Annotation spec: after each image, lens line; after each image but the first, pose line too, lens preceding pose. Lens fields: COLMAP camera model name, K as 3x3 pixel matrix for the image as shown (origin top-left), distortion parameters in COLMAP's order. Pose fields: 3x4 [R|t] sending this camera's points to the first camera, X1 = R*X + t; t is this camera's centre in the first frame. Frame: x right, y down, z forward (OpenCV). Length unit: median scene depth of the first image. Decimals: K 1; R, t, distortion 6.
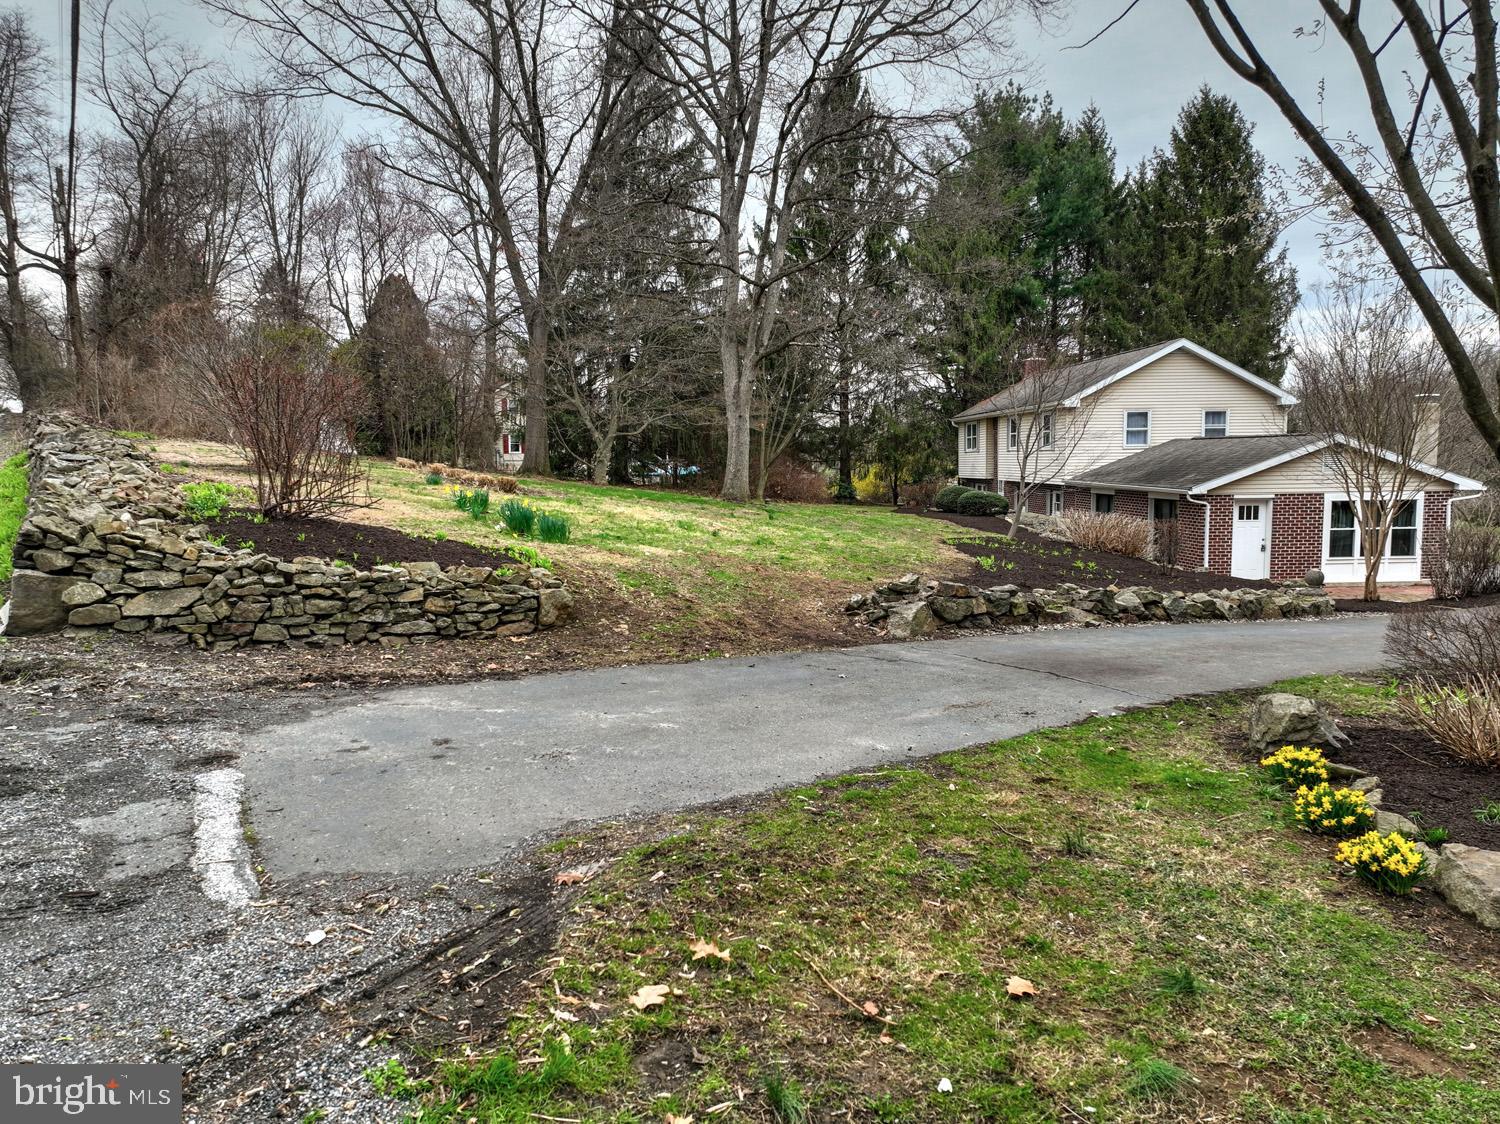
lens RADIAL K [[1059.6, 0, 754.5], [0, 1059.6, 566.5], [0, 0, 1]] dist [0.001598, 0.016673]
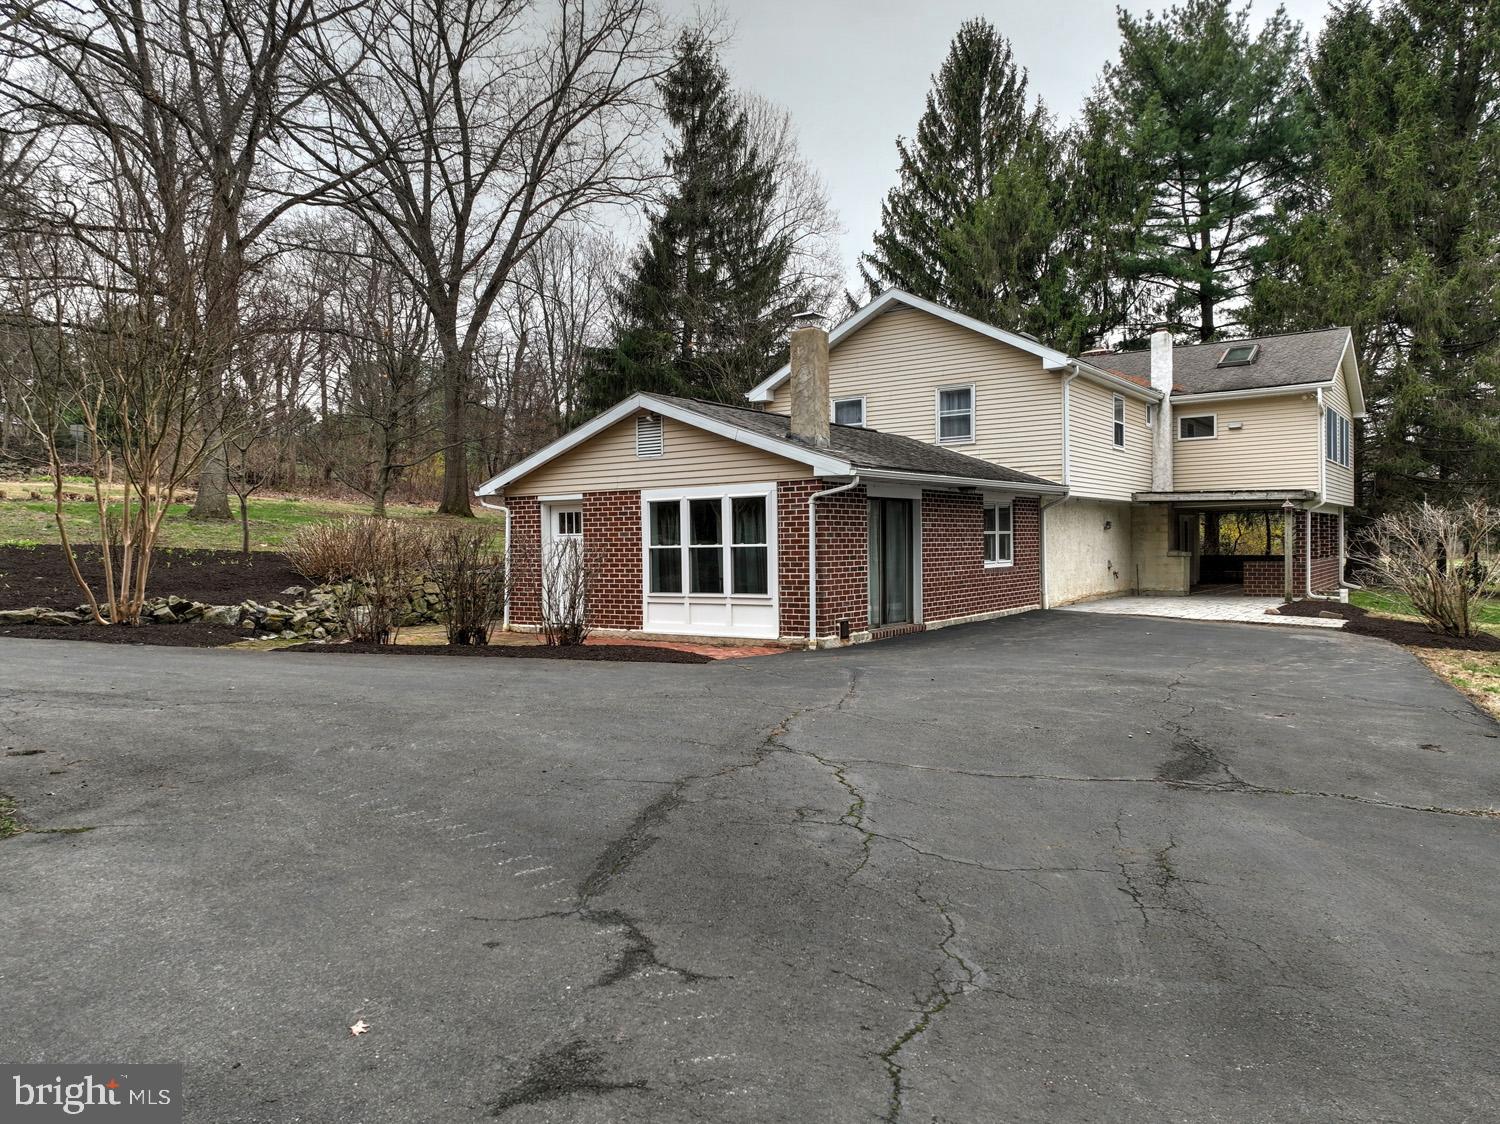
lens RADIAL K [[1059.6, 0, 755.0], [0, 1059.6, 562.9], [0, 0, 1]] dist [0.001598, 0.016673]
pose [[0.784358, 0.010425, -0.620221, 0.971831], [-0.058140, 0.996693, -0.056774, 0.005973], [0.617578, 0.080591, 0.782370, 0.547354]]
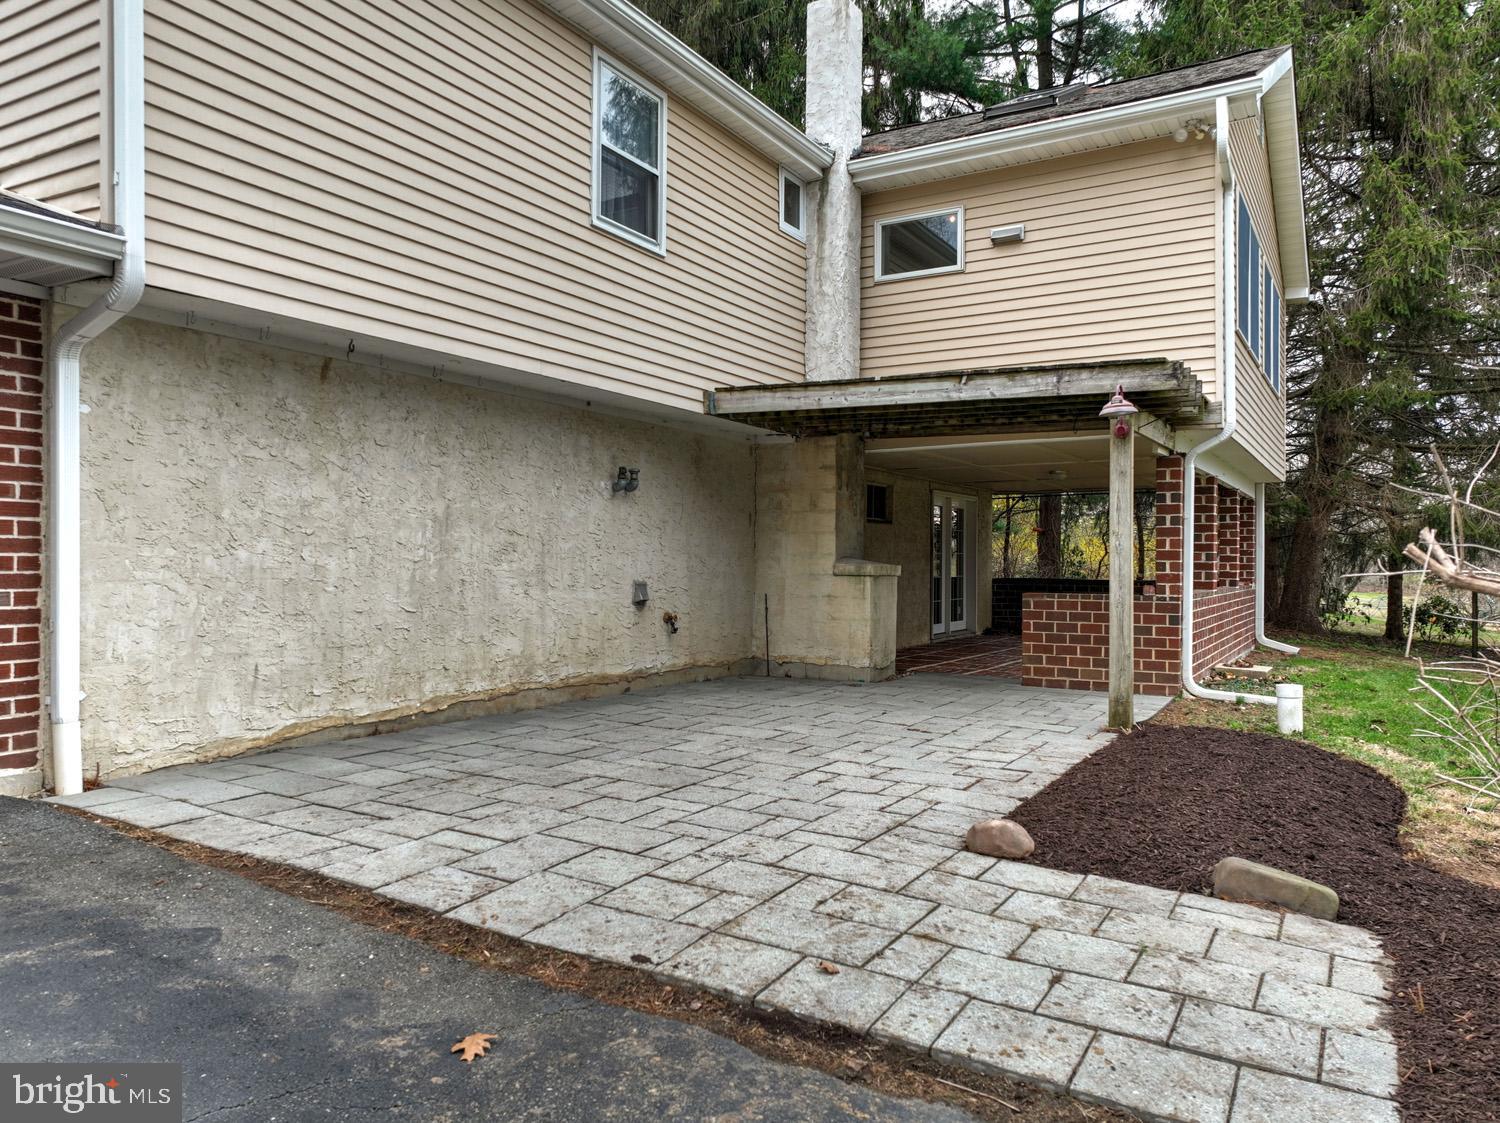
lens RADIAL K [[1059.6, 0, 761.7], [0, 1059.6, 559.9], [0, 0, 1]] dist [0.001598, 0.016673]
pose [[0.832954, 0.013506, -0.553177, 0.843380], [-0.071898, 0.993869, -0.083996, -0.052032], [0.548651, 0.109737, 0.828818, 1.250511]]
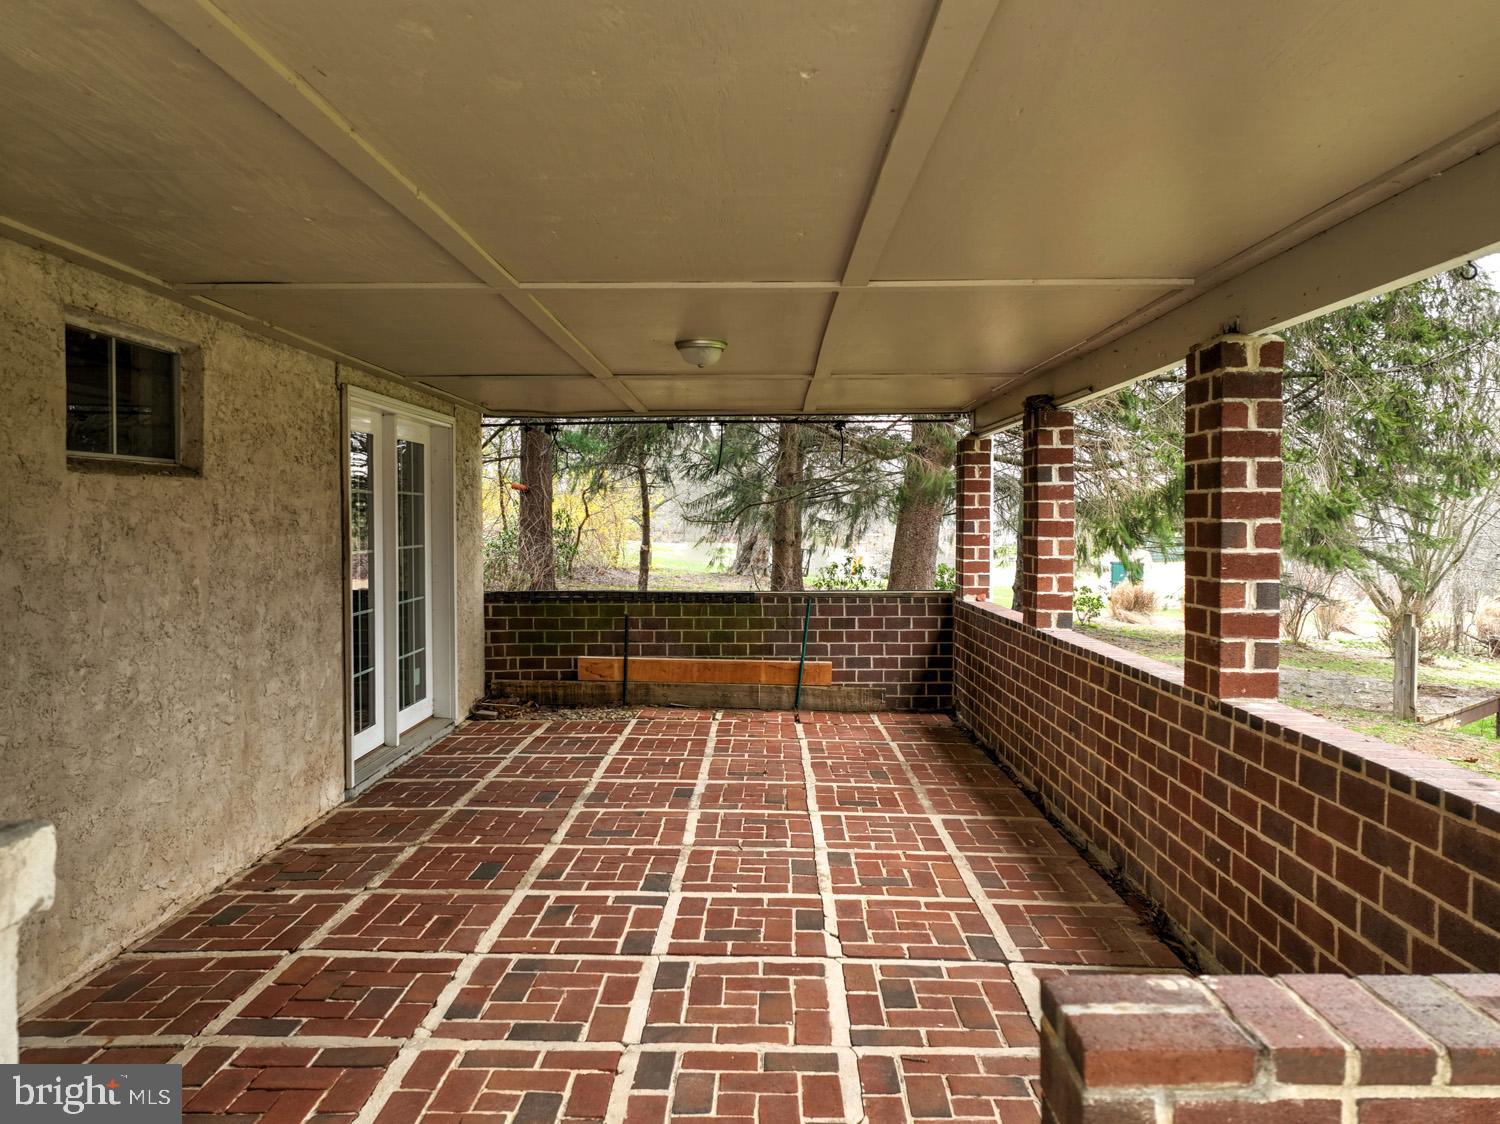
lens RADIAL K [[1059.6, 0, 761.2], [0, 1059.6, 554.1], [0, 0, 1]] dist [0.001598, 0.016673]
pose [[0.997935, 0.013315, -0.062832, 0.700983], [-0.017706, 0.997401, -0.069842, -0.096895], [0.061739, 0.070810, 0.995577, 1.565747]]
